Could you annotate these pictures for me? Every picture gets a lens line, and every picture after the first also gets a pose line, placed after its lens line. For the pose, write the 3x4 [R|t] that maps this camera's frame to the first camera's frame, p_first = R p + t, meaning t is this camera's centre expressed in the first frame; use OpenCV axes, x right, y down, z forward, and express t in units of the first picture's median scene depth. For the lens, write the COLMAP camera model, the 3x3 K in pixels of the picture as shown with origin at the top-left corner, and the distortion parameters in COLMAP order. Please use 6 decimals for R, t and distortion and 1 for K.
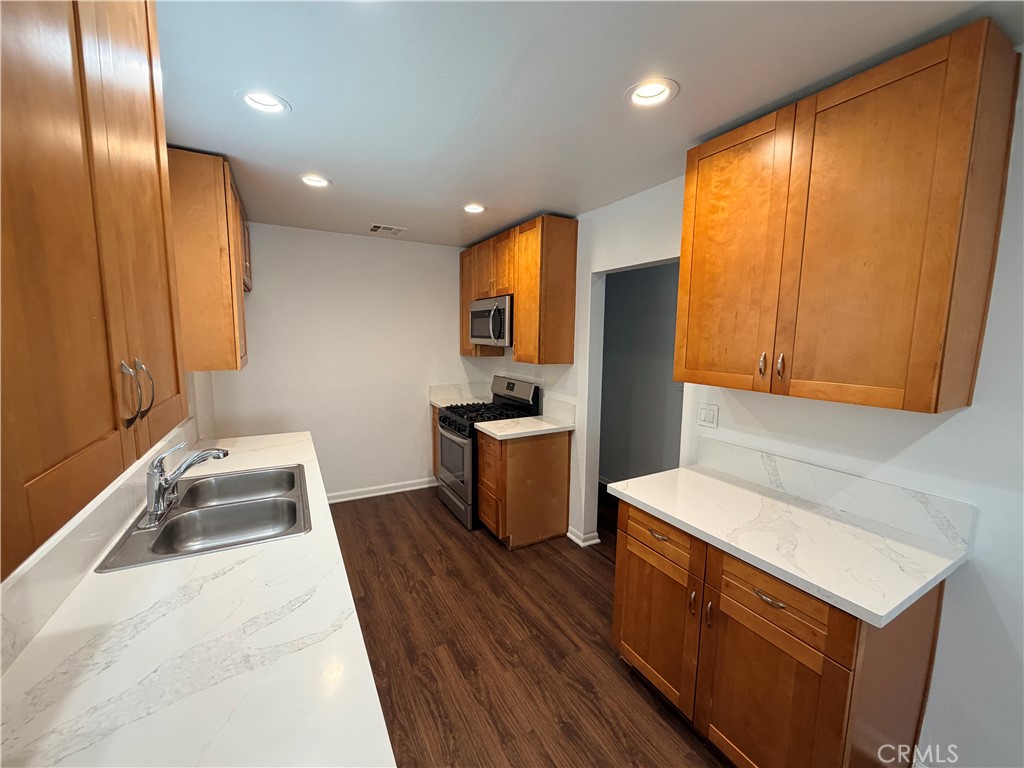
lens RADIAL K [[412.0, 0, 511.1], [0, 412.0, 384.7], [0, 0, 1]] dist [0.003551, -0.000855]
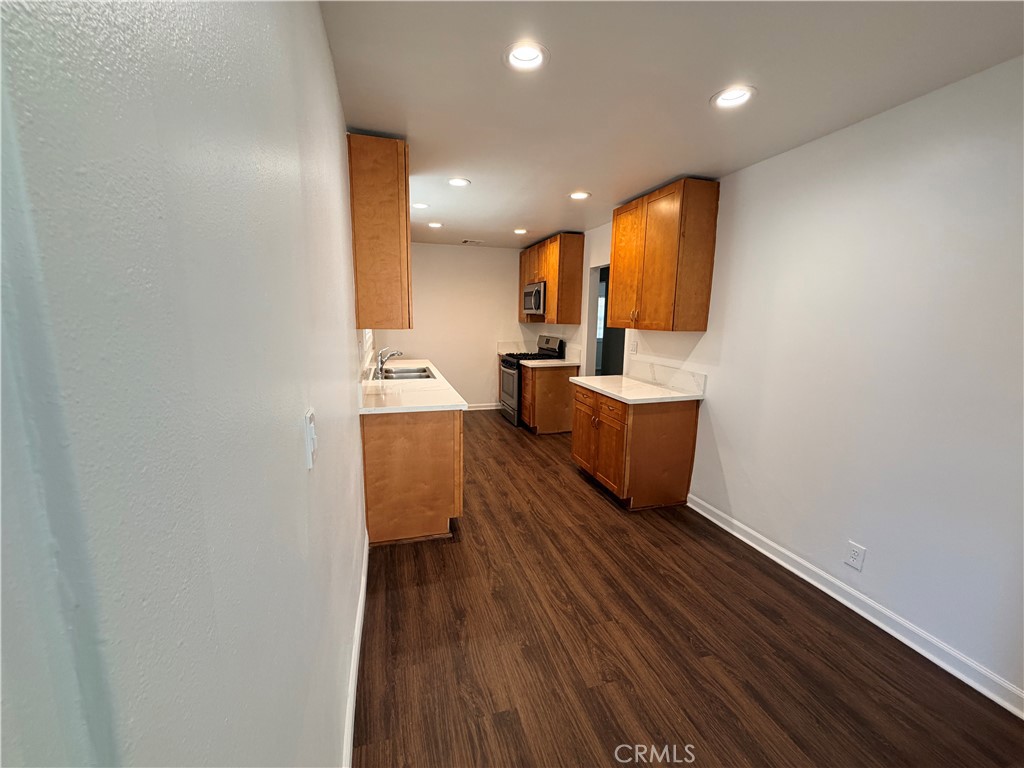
lens RADIAL K [[412.0, 0, 512.0], [0, 412.0, 383.1], [0, 0, 1]] dist [0.003551, -0.000855]
pose [[0.977920, 0.034633, -0.206091, 0.237452], [-0.026215, 0.998712, 0.043441, 0.119630], [0.207330, -0.037079, 0.977568, -0.662268]]
